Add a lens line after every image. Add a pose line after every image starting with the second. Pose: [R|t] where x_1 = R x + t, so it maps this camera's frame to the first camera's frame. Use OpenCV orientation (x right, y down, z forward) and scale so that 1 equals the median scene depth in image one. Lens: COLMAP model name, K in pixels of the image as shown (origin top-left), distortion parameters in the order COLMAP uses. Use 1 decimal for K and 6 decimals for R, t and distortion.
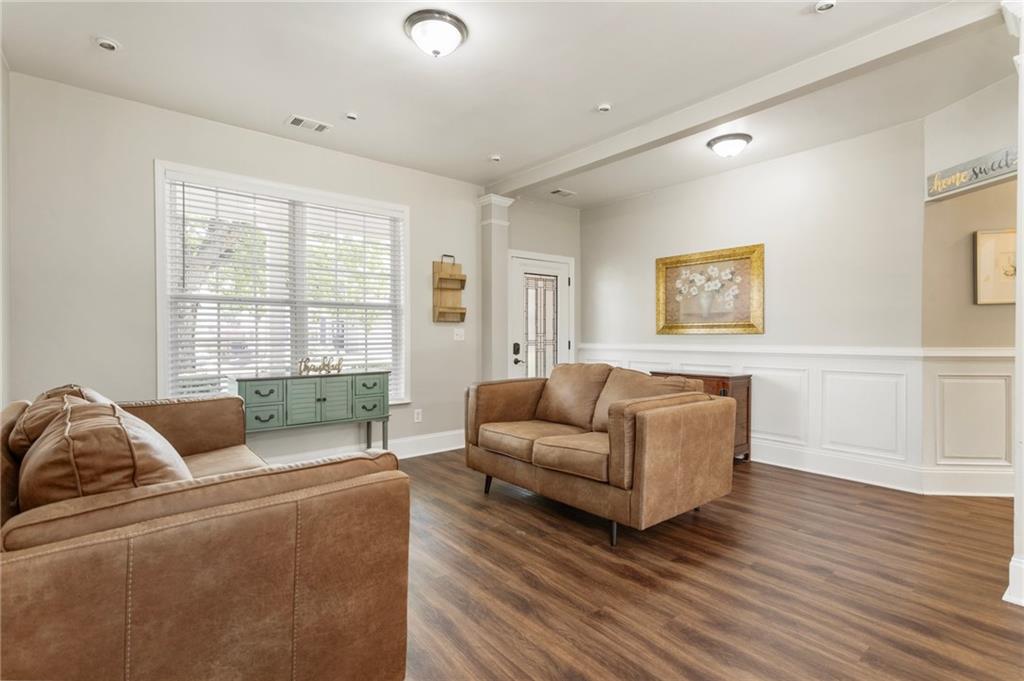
lens RADIAL K [[487.5, 0, 512.0], [0, 487.5, 340.5], [0, 0, 1]] dist [0.002665, 0.000503]
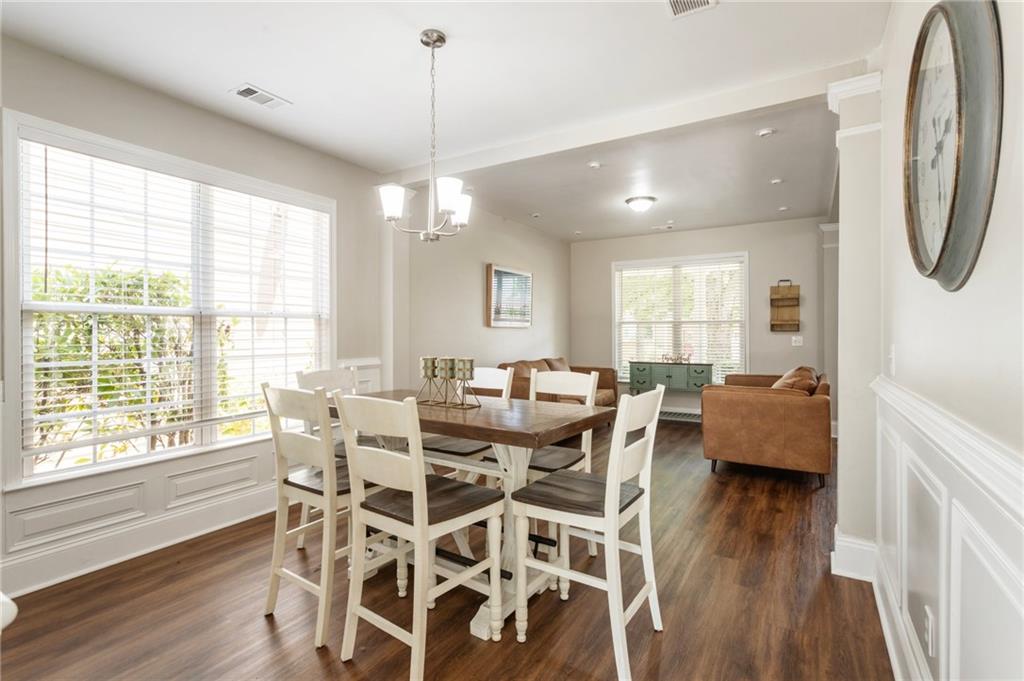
lens RADIAL K [[482.0, 0, 511.9], [0, 482.0, 331.3], [0, 0, 1]] dist [0.001661, 0.000314]
pose [[0.327451, 0.000410, -0.944868, 0.929167], [-0.009854, 0.999947, -0.002981, -0.029409], [0.944817, 0.010287, 0.327438, -0.121629]]
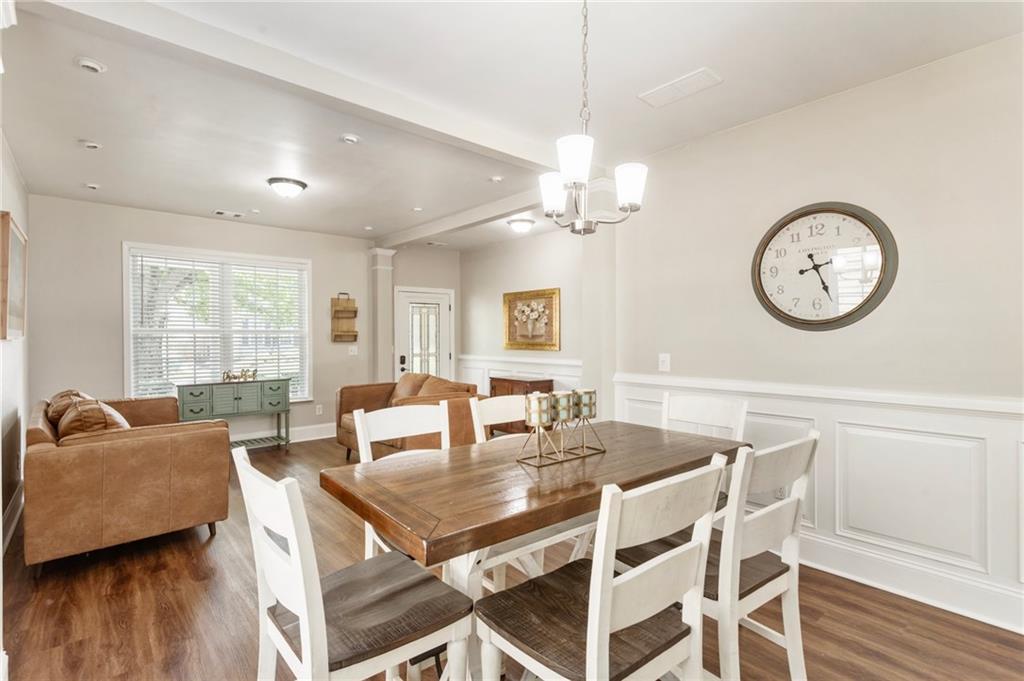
lens RADIAL K [[487.5, 0, 512.0], [0, 487.5, 340.5], [0, 0, 1]] dist [0.002665, 0.000503]
pose [[0.999630, -0.002693, 0.027055, 0.333948], [0.002688, 0.999996, 0.000188, -0.044149], [-0.027055, -0.000115, 0.999634, -0.420362]]
